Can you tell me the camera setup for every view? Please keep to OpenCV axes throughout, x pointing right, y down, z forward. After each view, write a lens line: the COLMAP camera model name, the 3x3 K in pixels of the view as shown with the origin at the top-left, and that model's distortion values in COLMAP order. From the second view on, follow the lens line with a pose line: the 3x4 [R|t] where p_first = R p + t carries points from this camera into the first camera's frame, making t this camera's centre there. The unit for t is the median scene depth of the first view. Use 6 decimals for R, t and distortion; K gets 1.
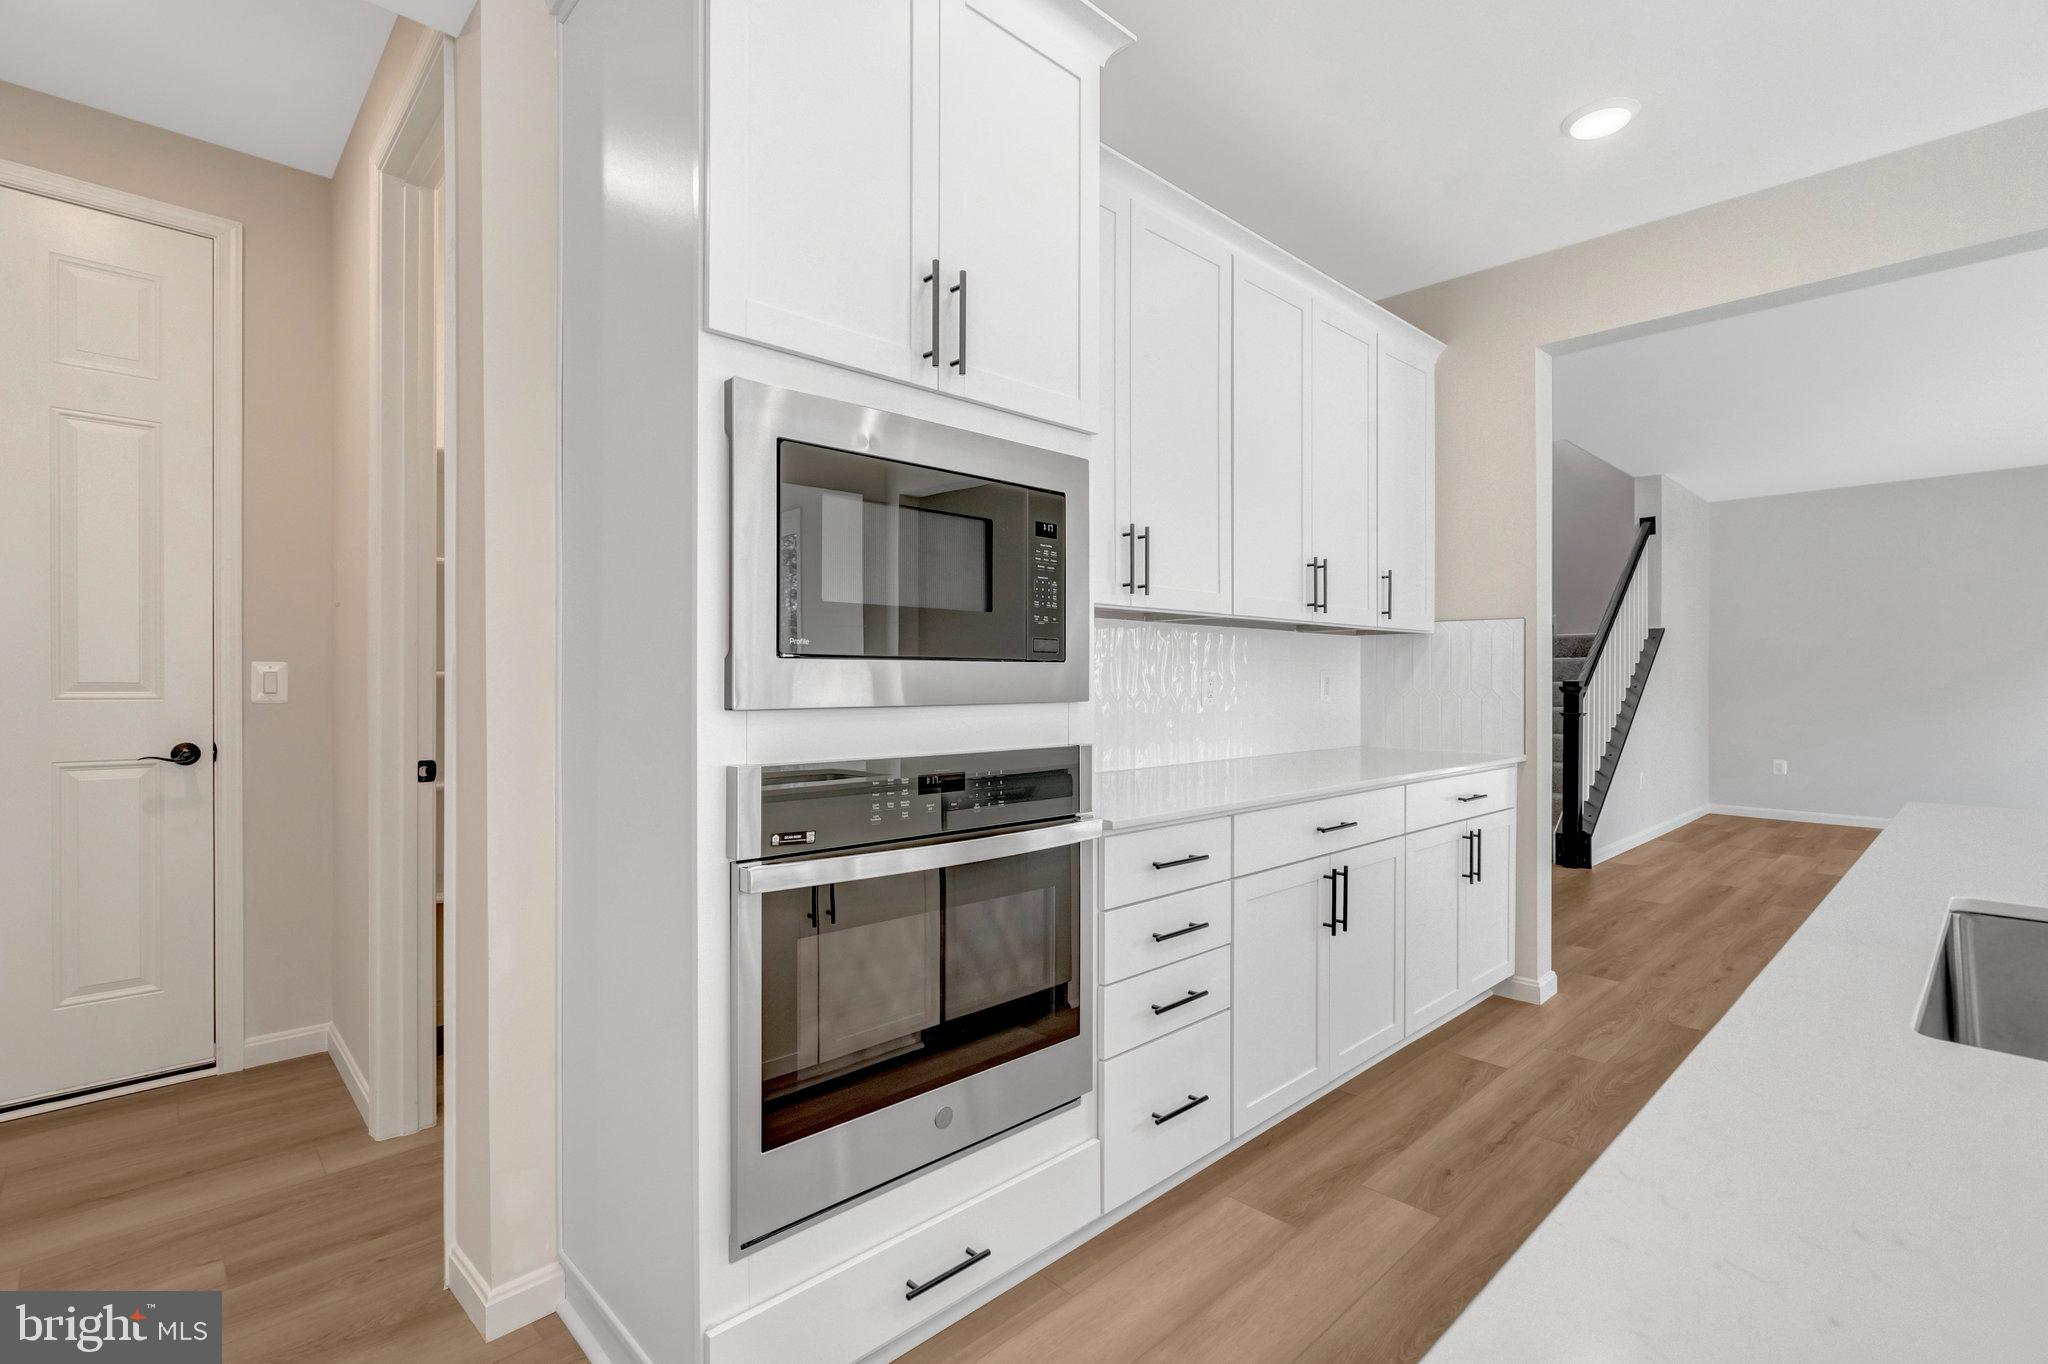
lens RADIAL K [[932.9, 0, 1017.9], [0, 932.9, 679.8], [0, 0, 1]] dist [0.000445, 0.000322]
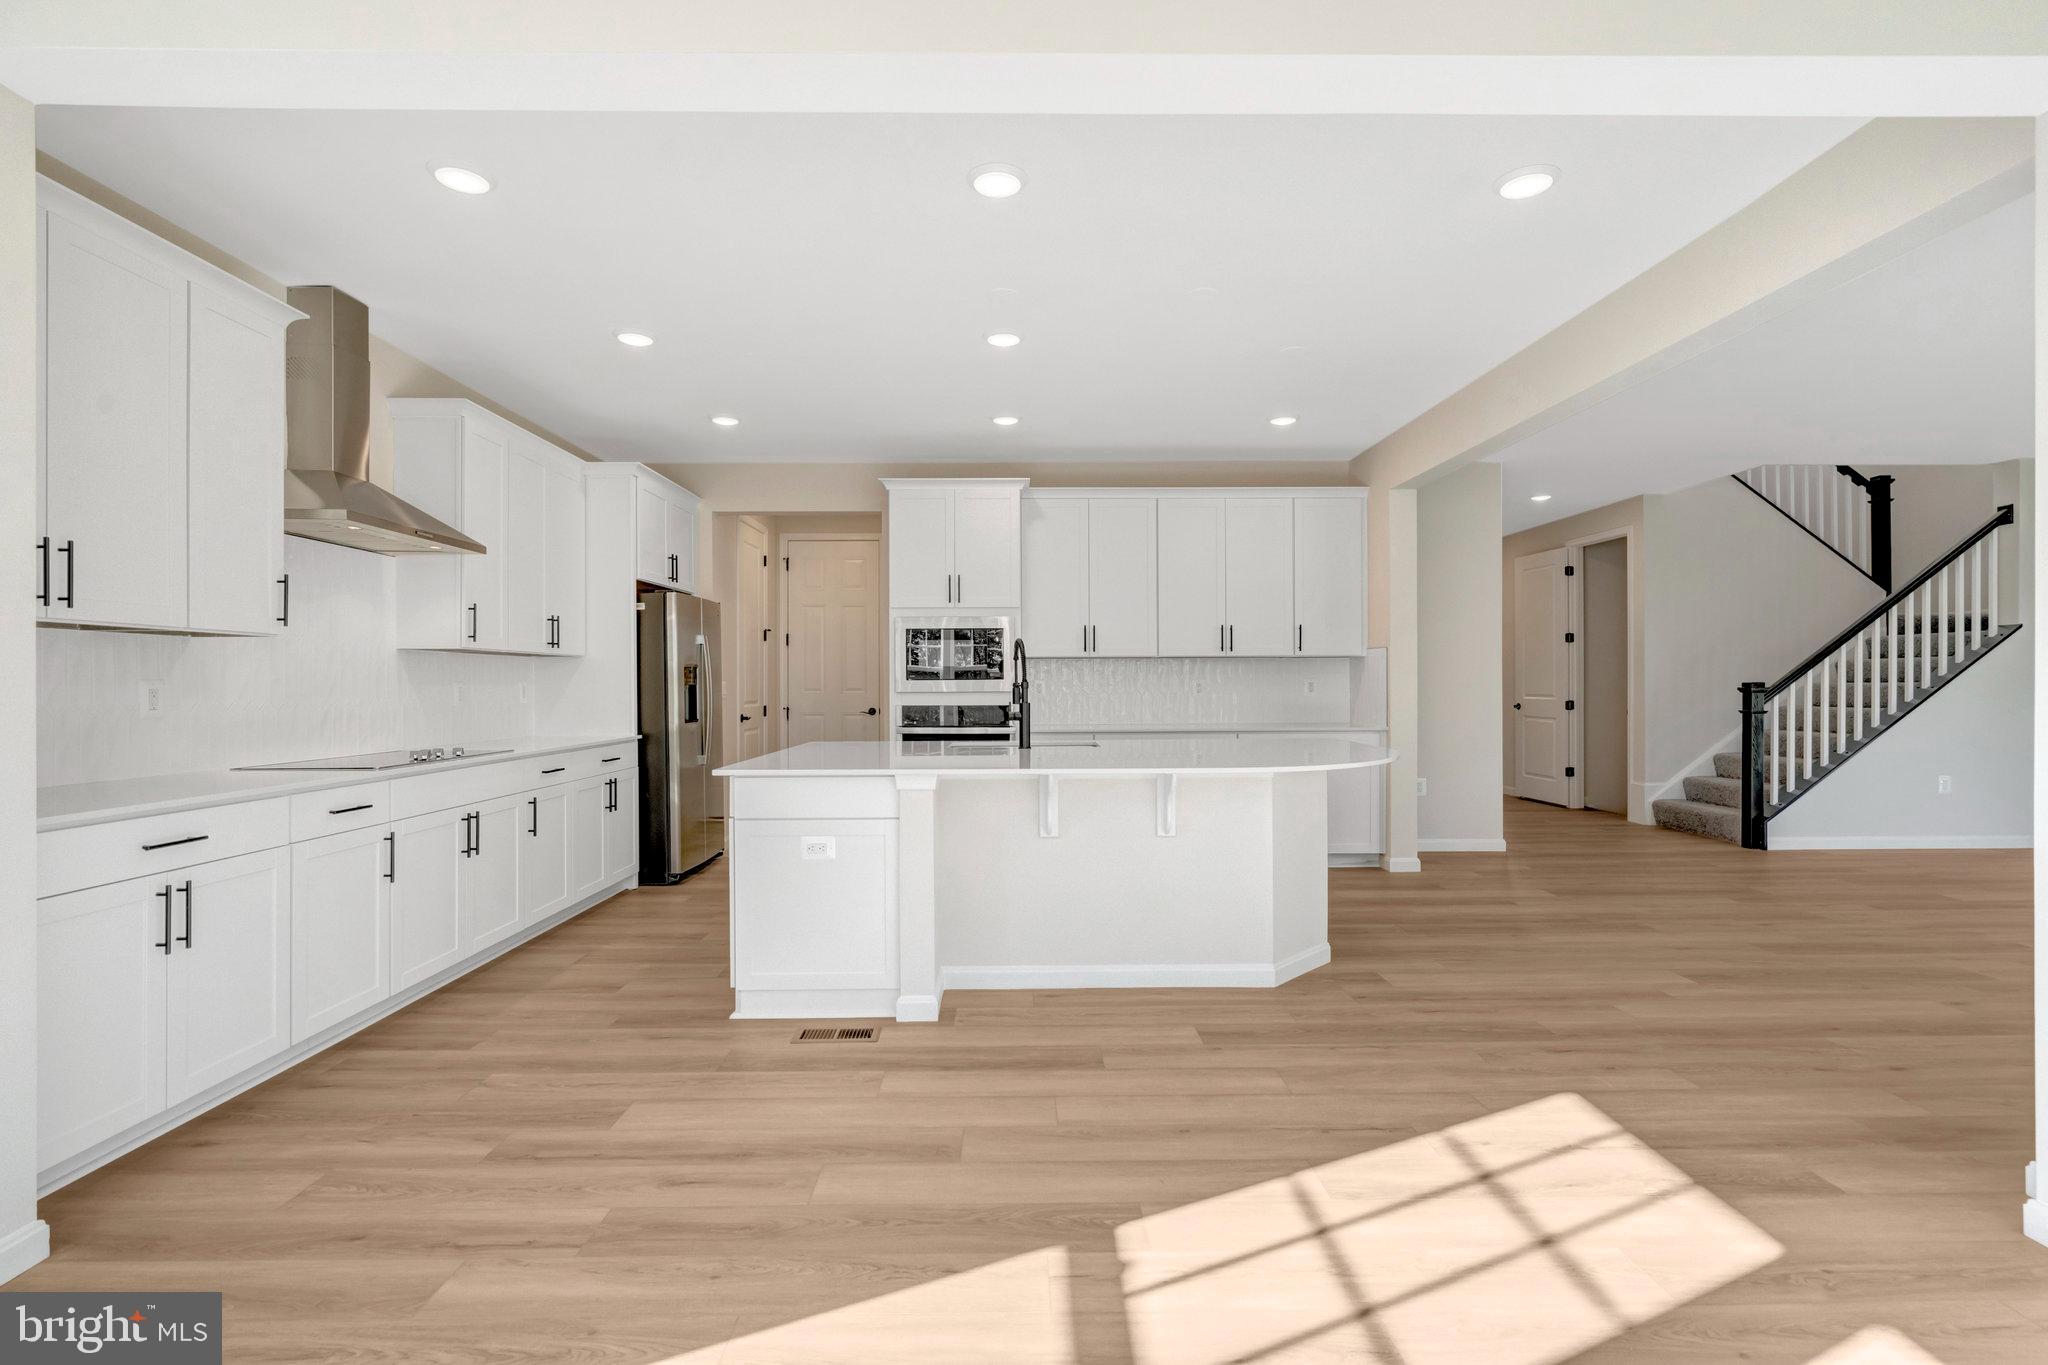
lens RADIAL K [[935.7, 0, 1019.2], [0, 935.7, 688.6], [0, 0, 1]] dist [-0.004277, 0.000552]
pose [[0.730878, -0.004208, -0.682495, 1.534423], [0.004849, 0.999988, -0.000972, 0.010238], [0.682490, -0.002599, 0.730890, -0.901257]]
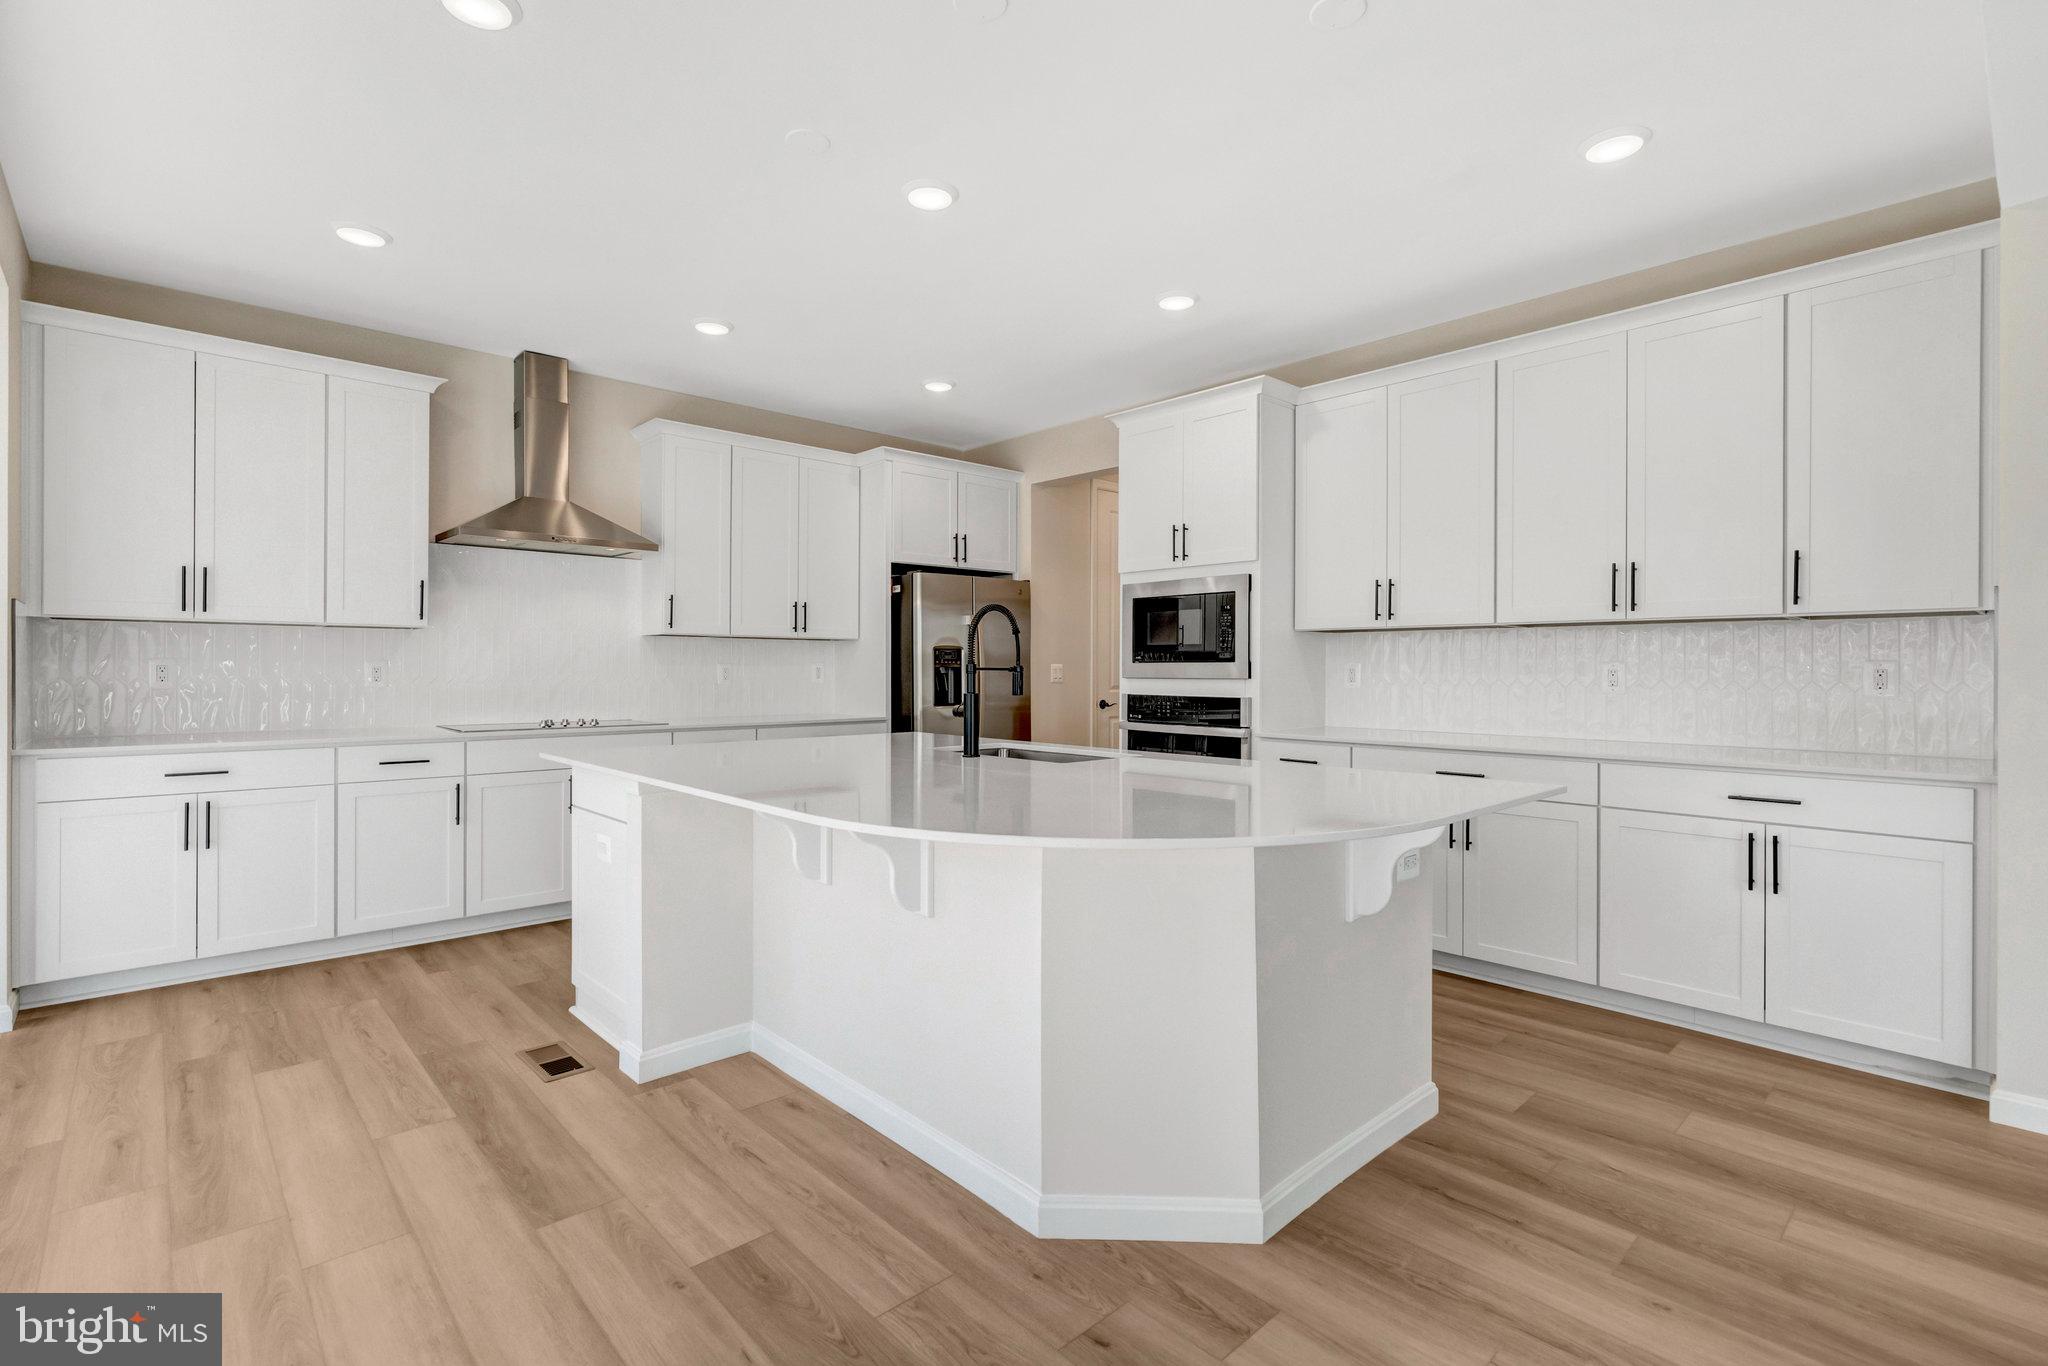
lens RADIAL K [[938.4, 0, 1023.9], [0, 938.4, 676.5], [0, 0, 1]] dist [-0.001470, 0.000193]
pose [[-0.009252, 0.003532, -0.999951, 1.599755], [-0.007040, 0.999969, 0.003597, 0.008065], [0.999932, 0.007073, -0.009227, 0.317478]]
